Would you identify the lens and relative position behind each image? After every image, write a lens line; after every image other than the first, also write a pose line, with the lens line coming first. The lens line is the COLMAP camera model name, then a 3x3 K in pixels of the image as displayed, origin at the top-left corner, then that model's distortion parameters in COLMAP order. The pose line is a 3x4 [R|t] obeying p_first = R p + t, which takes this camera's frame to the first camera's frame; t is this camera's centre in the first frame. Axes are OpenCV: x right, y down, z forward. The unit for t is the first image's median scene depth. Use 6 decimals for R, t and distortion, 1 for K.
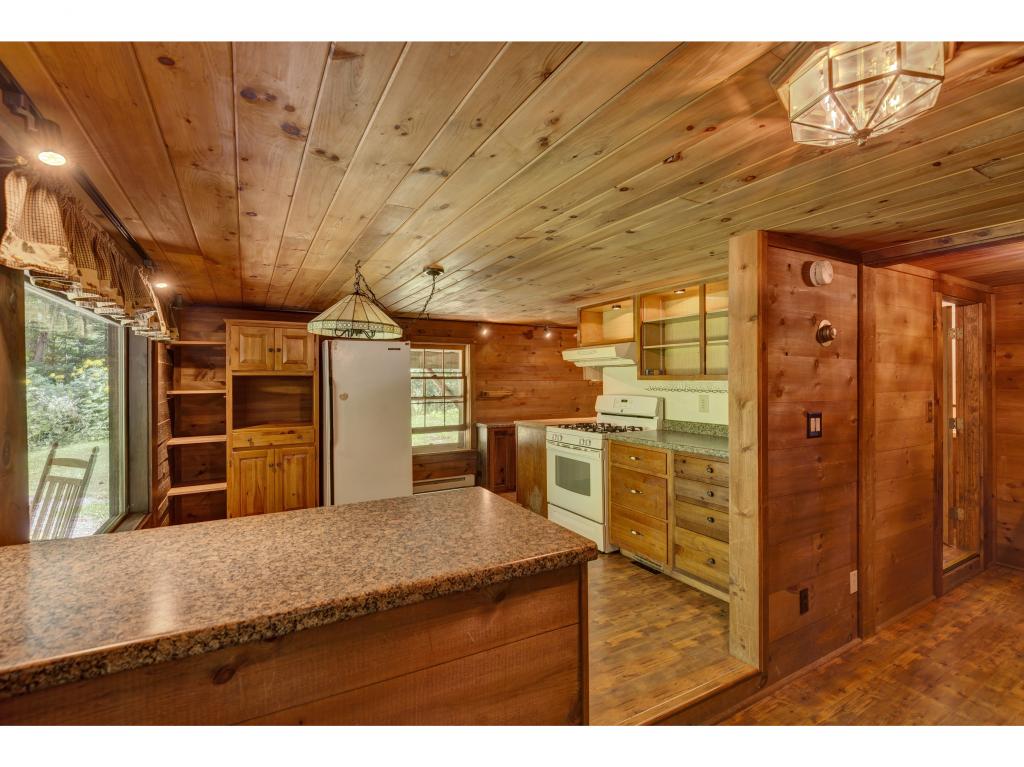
lens RADIAL K [[471.7, 0, 513.5], [0, 471.7, 378.7], [0, 0, 1]] dist [0.012755, -0.000494]
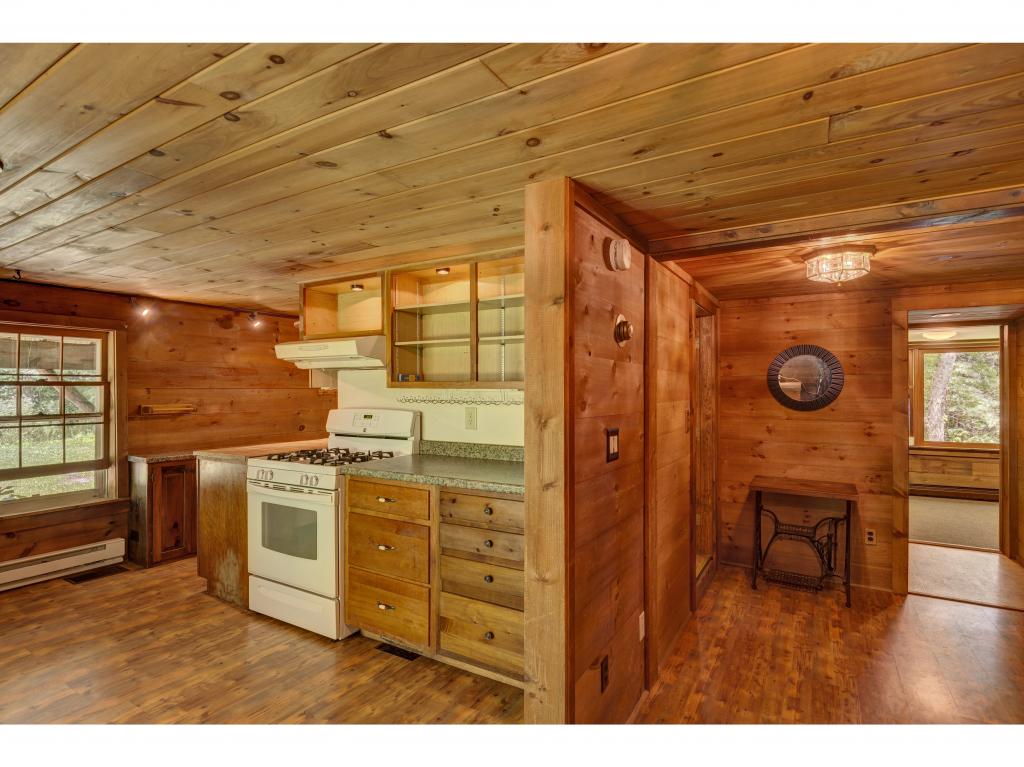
lens RADIAL K [[520.6, 0, 517.8], [0, 520.6, 385.8], [0, 0, 1]] dist [0.003755, -0.001167]
pose [[0.867937, 0.005219, 0.496647, 0.046255], [-0.003745, 0.999985, -0.003964, 0.002012], [-0.496660, 0.001580, 0.867944, 0.239815]]
